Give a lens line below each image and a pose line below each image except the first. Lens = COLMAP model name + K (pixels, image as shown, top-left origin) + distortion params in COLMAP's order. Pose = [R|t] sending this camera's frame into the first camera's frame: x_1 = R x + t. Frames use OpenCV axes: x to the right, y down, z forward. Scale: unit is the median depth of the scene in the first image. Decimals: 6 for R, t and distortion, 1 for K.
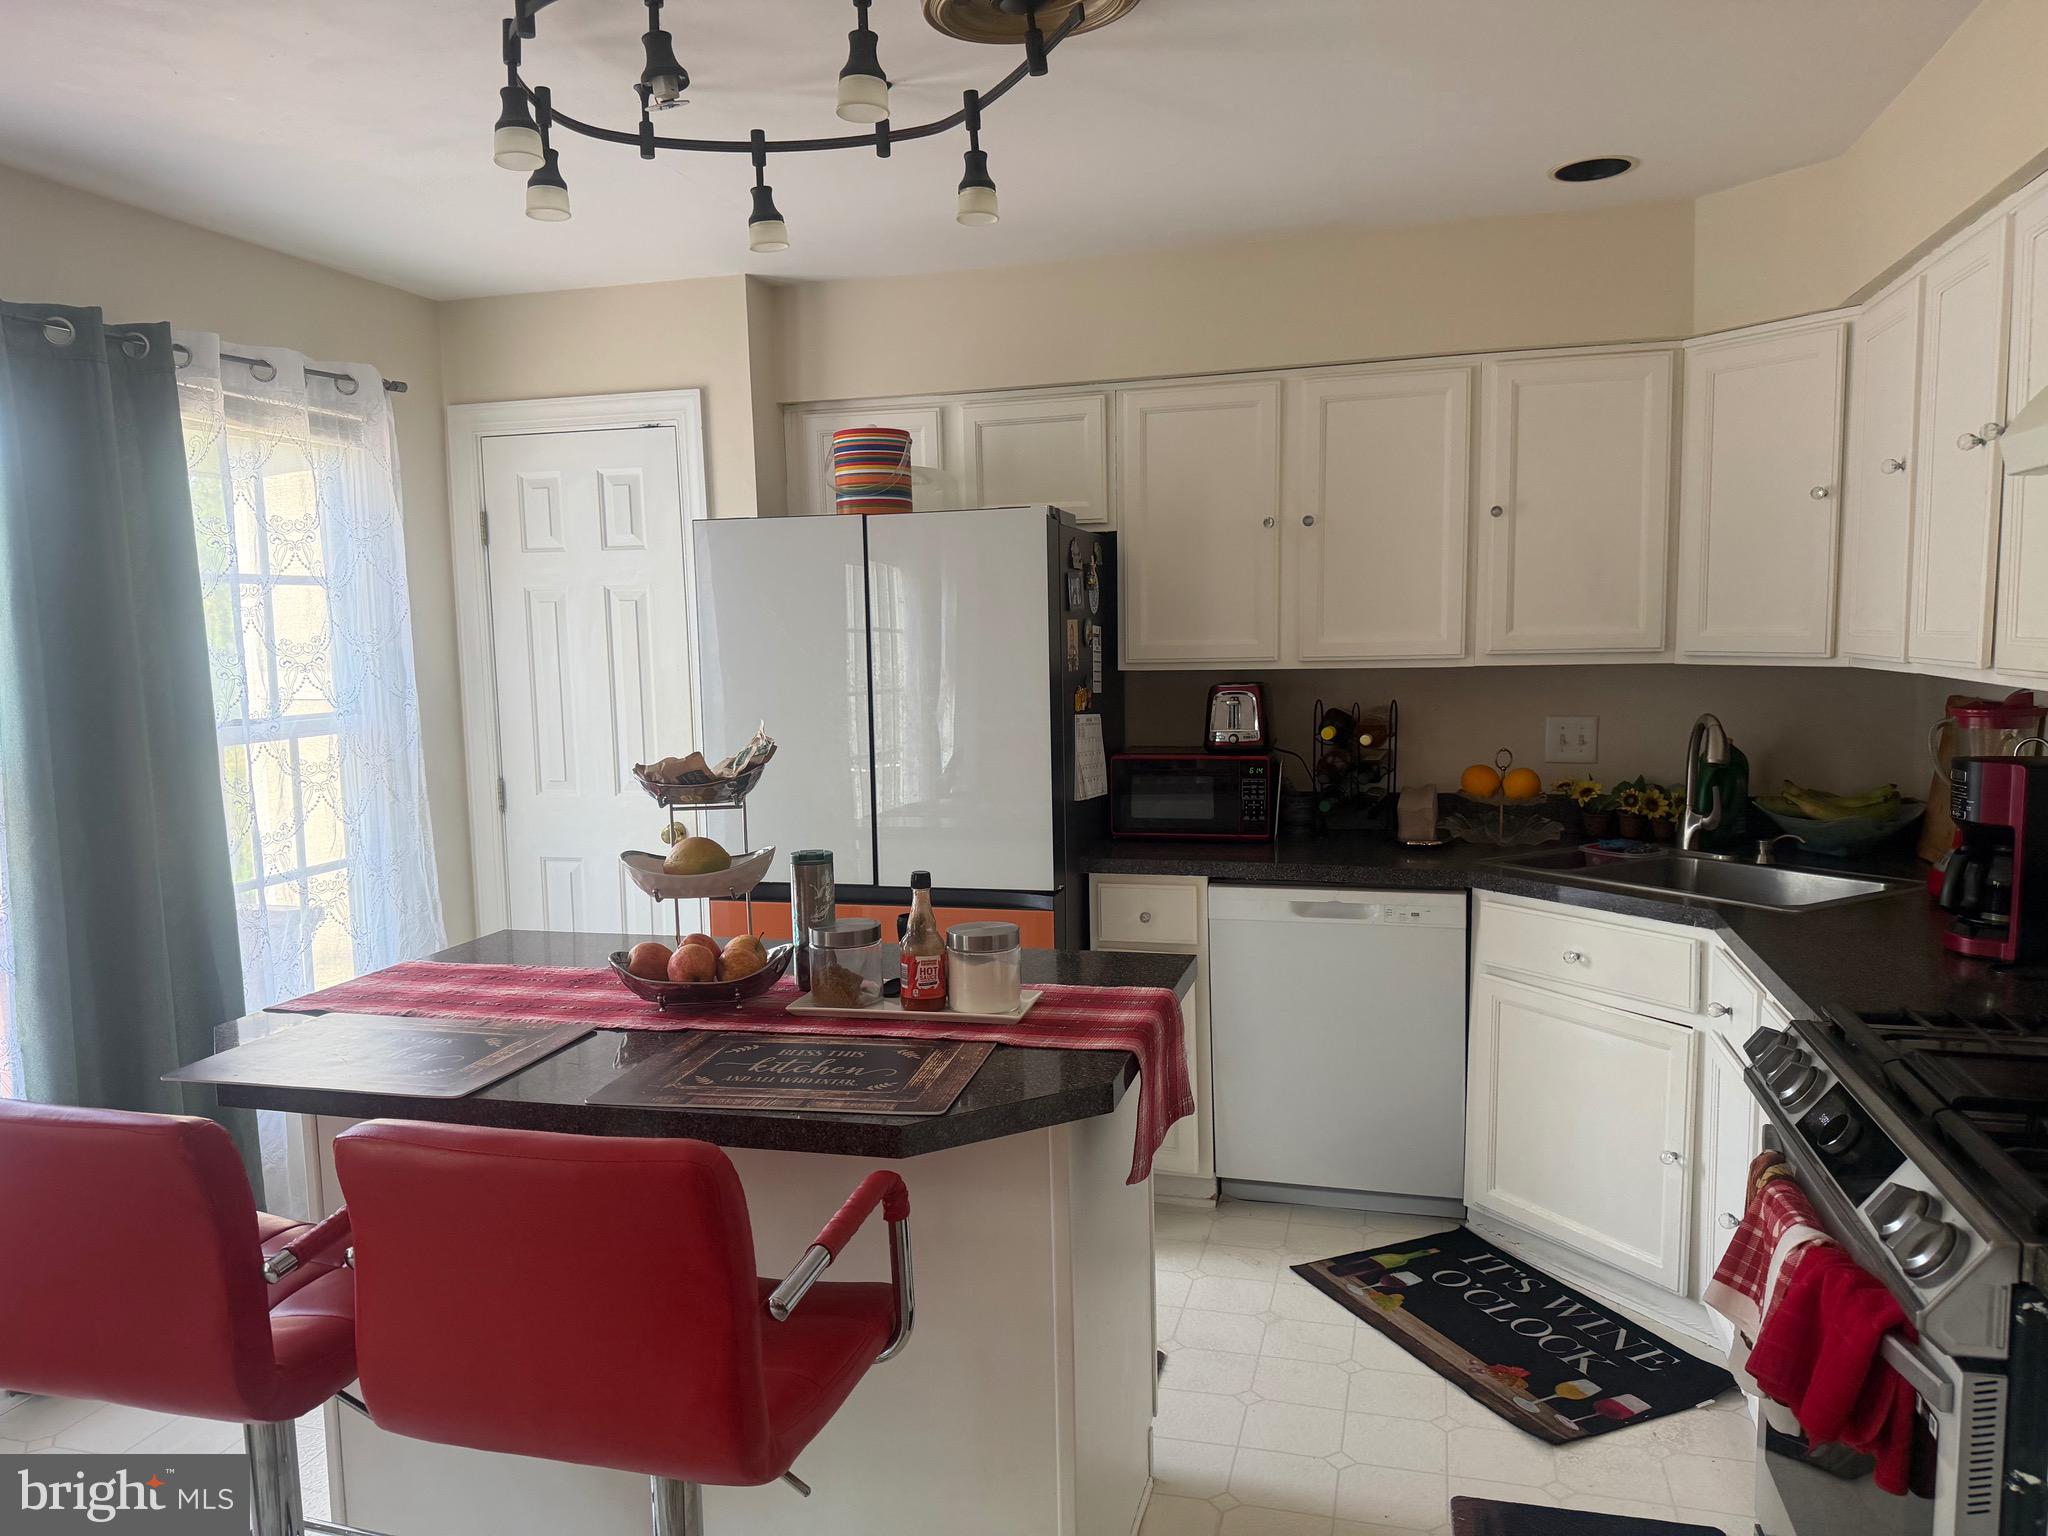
lens RADIAL K [[1431.7, 0, 1032.0], [0, 1431.7, 777.6], [0, 0, 1]] dist [0.081671, -0.077121]
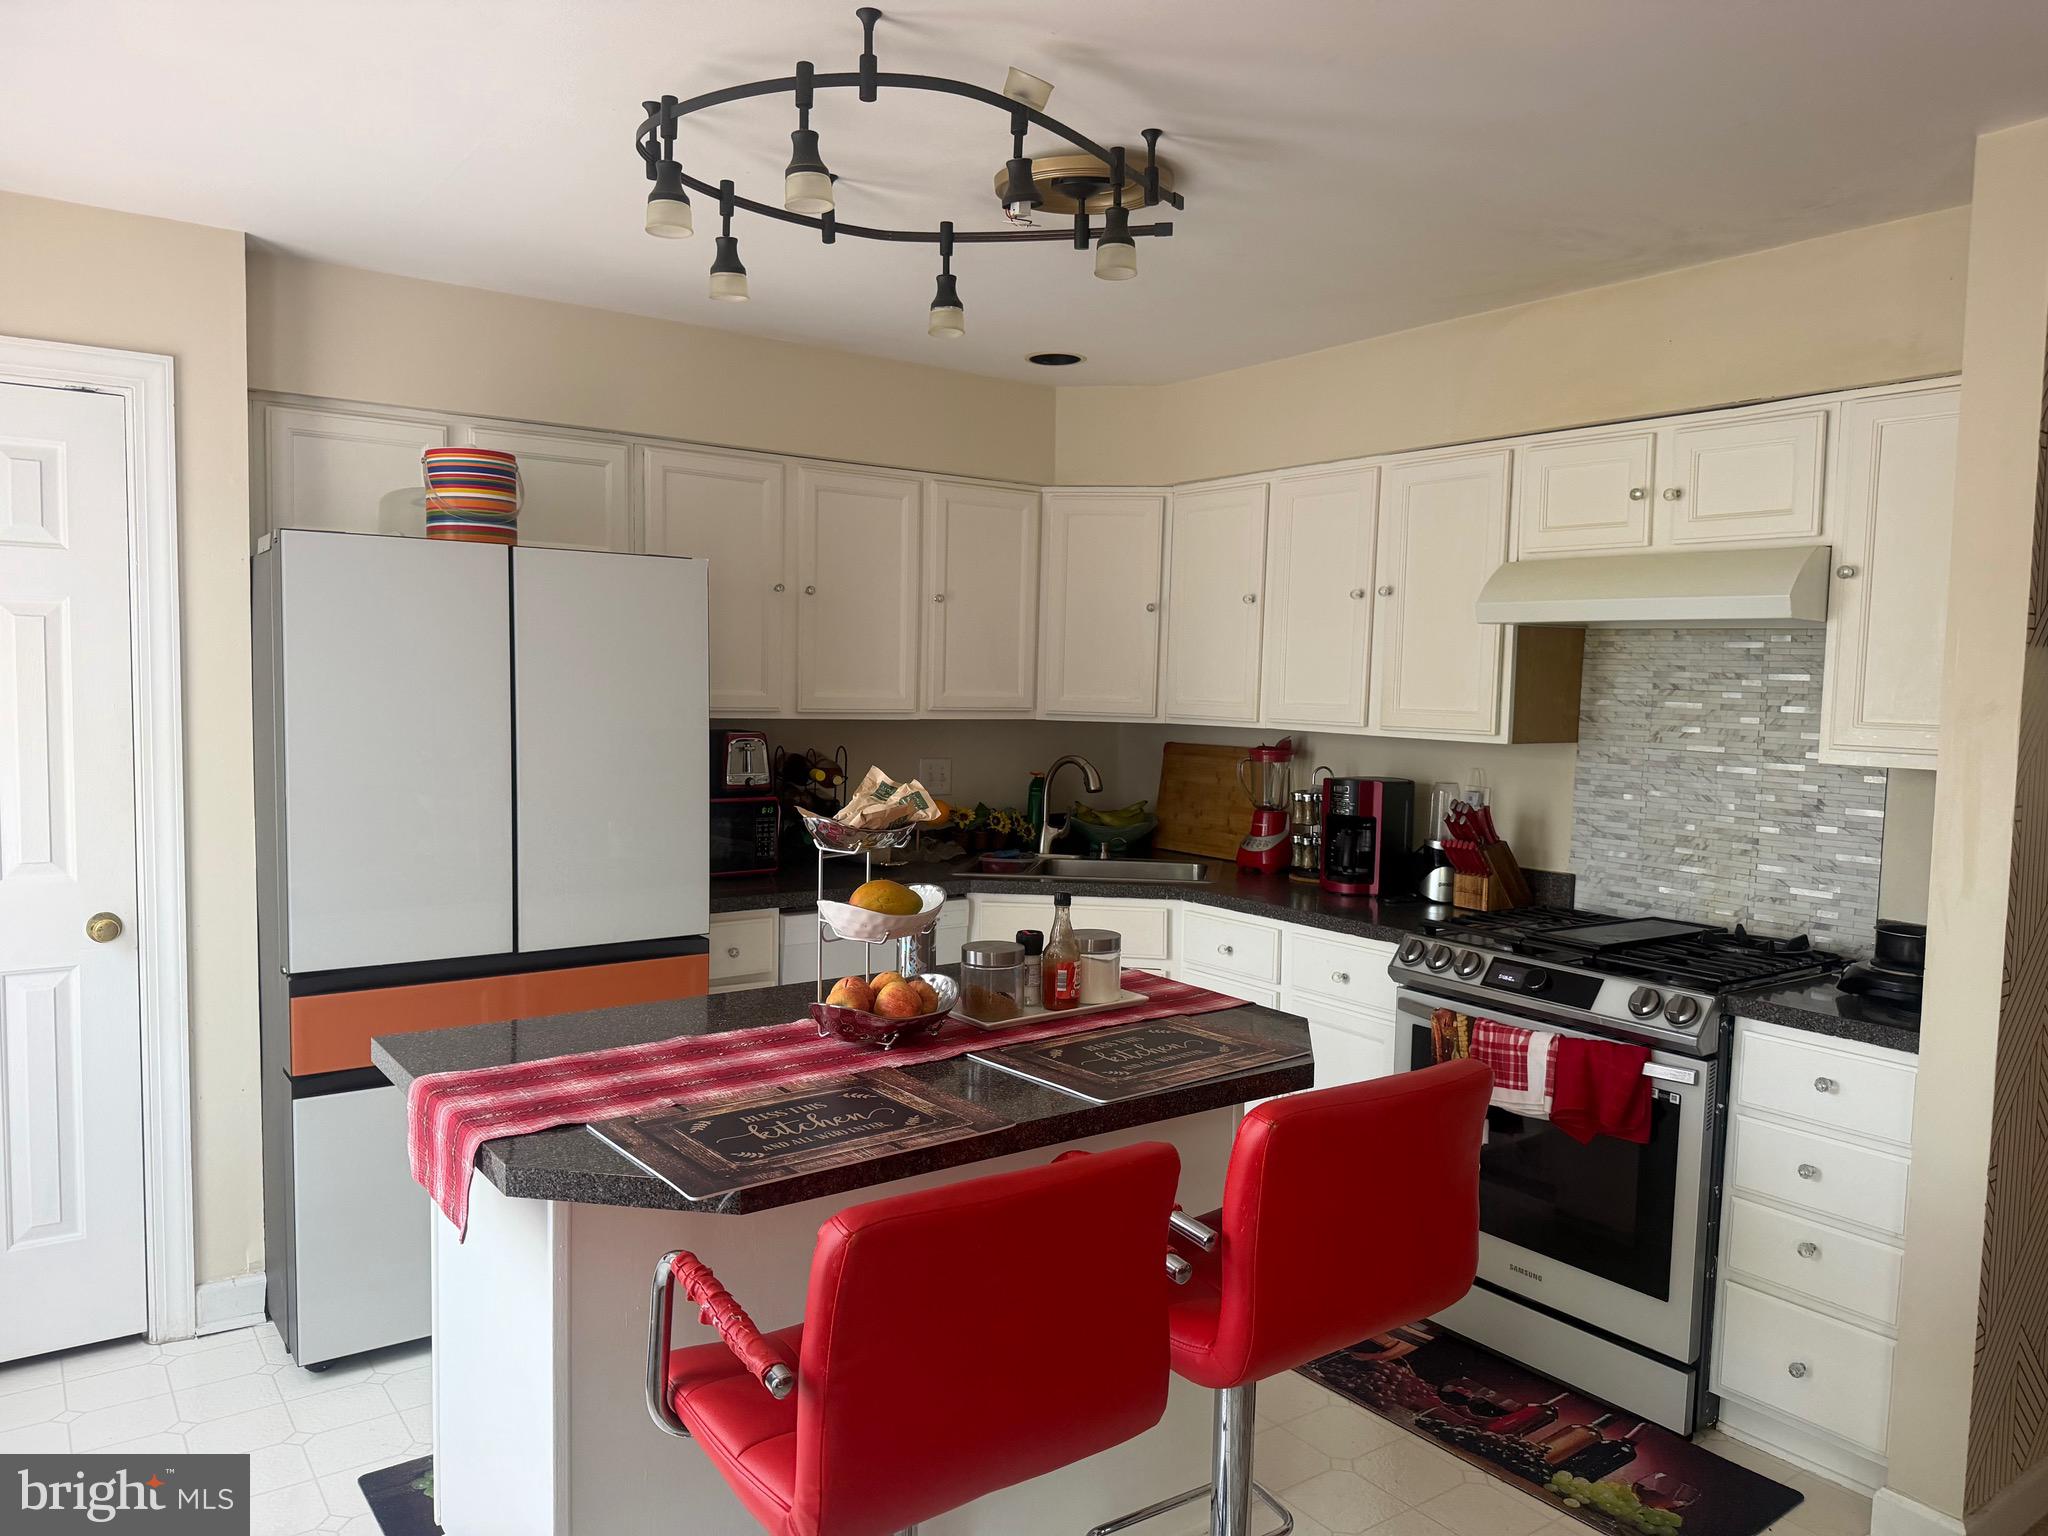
lens RADIAL K [[1429.5, 0, 1024.0], [0, 1429.5, 768.0], [0, 0, 1]] dist [0.118361, -0.191917]
pose [[0.623927, -0.016729, 0.781304, -0.731891], [0.046965, 0.998766, -0.016119, -0.013112], [-0.780071, 0.046751, 0.623943, 0.201030]]
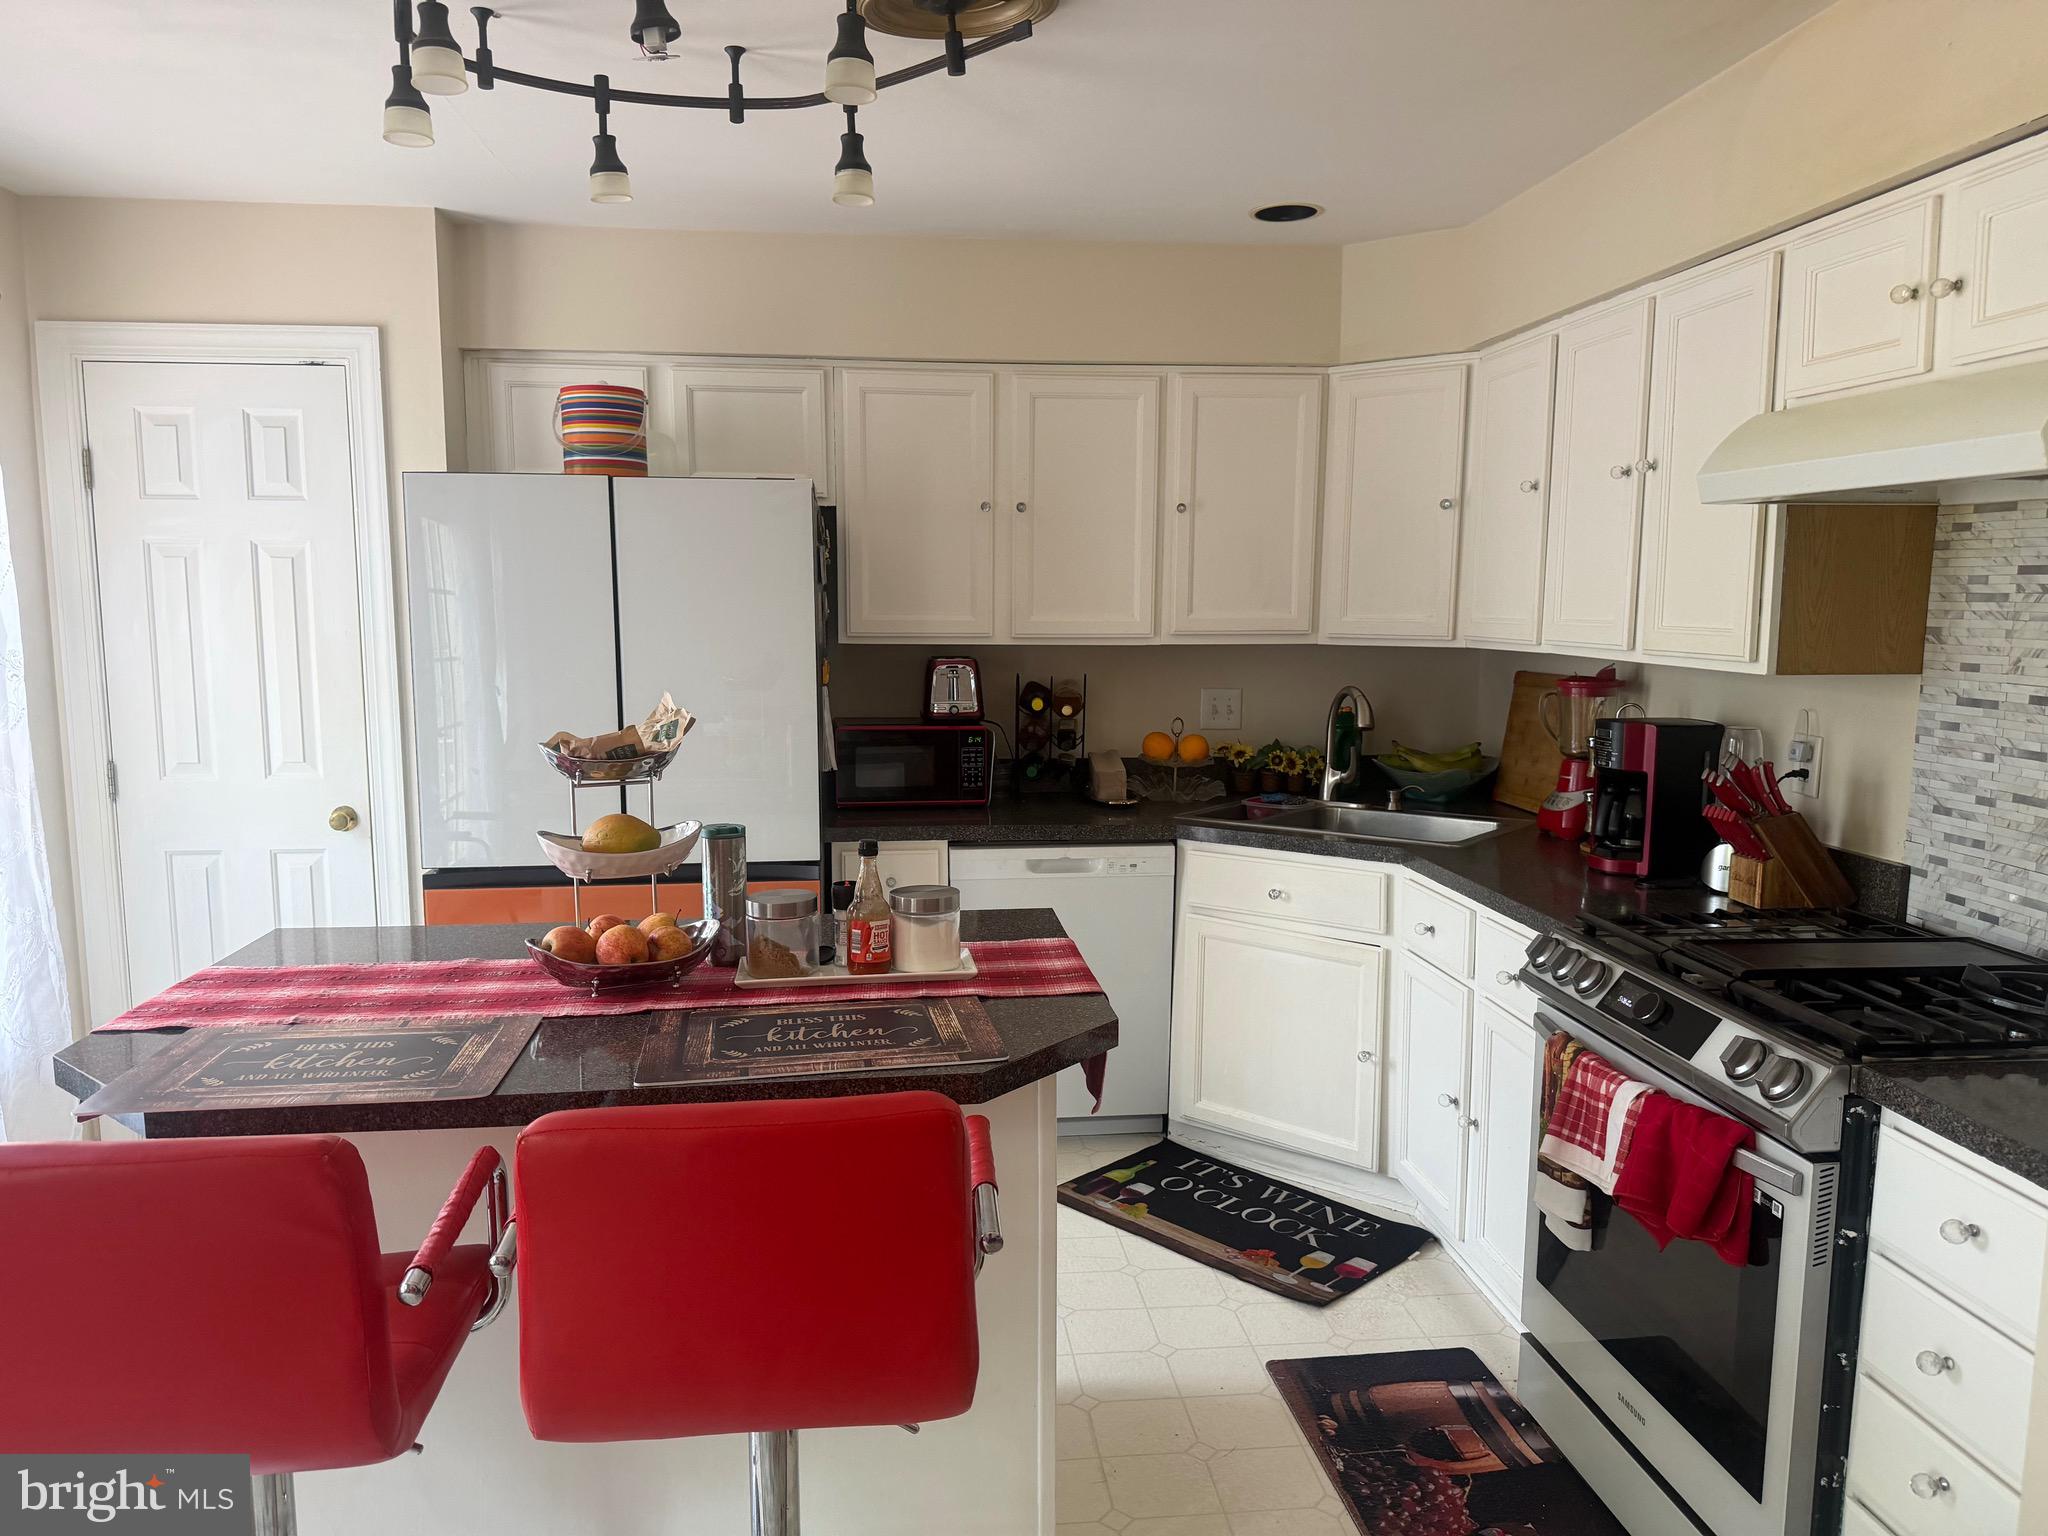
lens RADIAL K [[1429.5, 0, 1024.0], [0, 1429.5, 768.0], [0, 0, 1]] dist [0.118361, -0.191917]
pose [[0.930390, -0.021934, 0.365915, -0.249783], [0.017336, 0.999724, 0.015846, 0.000111], [-0.366161, -0.008400, 0.930514, 0.001498]]
